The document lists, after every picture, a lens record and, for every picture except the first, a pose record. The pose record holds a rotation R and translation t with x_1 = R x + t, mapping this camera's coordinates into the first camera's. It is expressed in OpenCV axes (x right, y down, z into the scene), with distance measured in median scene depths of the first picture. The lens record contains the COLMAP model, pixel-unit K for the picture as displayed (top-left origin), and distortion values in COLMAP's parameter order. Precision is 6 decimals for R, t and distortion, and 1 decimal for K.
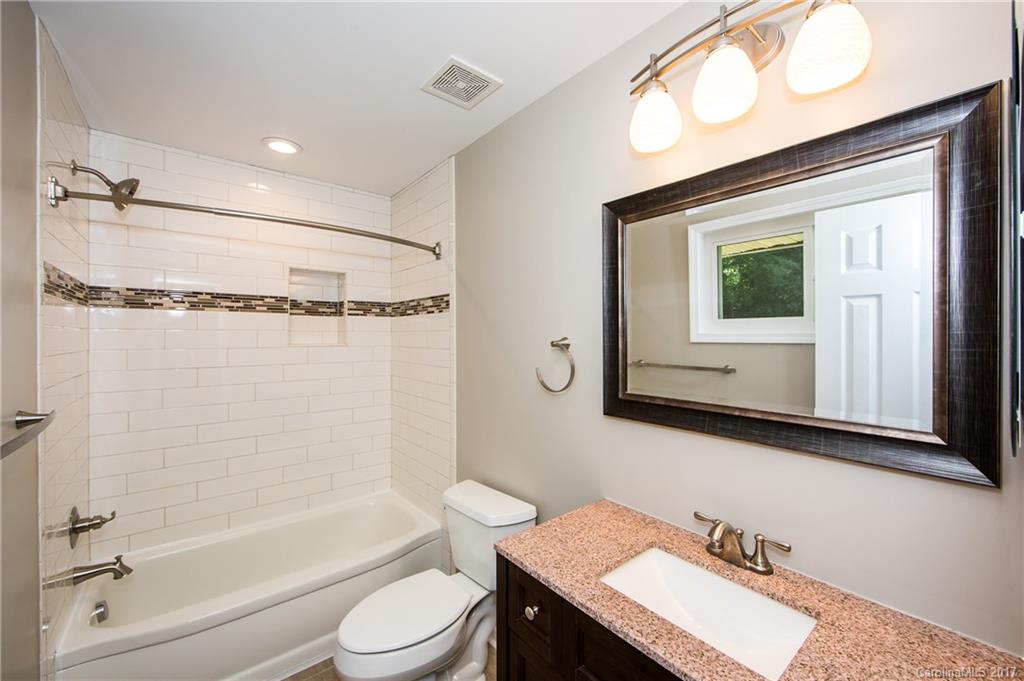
lens RADIAL K [[408.1, 0, 513.4], [0, 408.1, 338.8], [0, 0, 1]] dist [-0.001669, -0.001122]
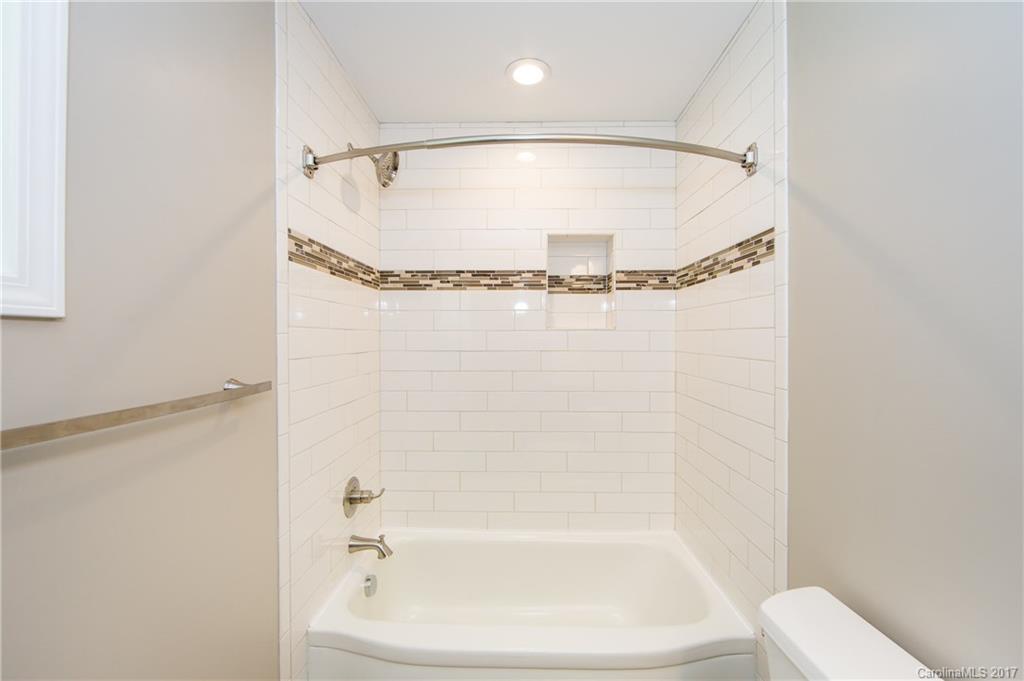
lens RADIAL K [[408.1, 0, 513.2], [0, 408.1, 340.9], [0, 0, 1]] dist [-0.001669, -0.001122]
pose [[0.755180, 0.006758, -0.655483, -0.060107], [-0.005976, 0.999976, 0.003425, 0.041136], [0.655490, 0.001330, 0.755203, 0.348071]]
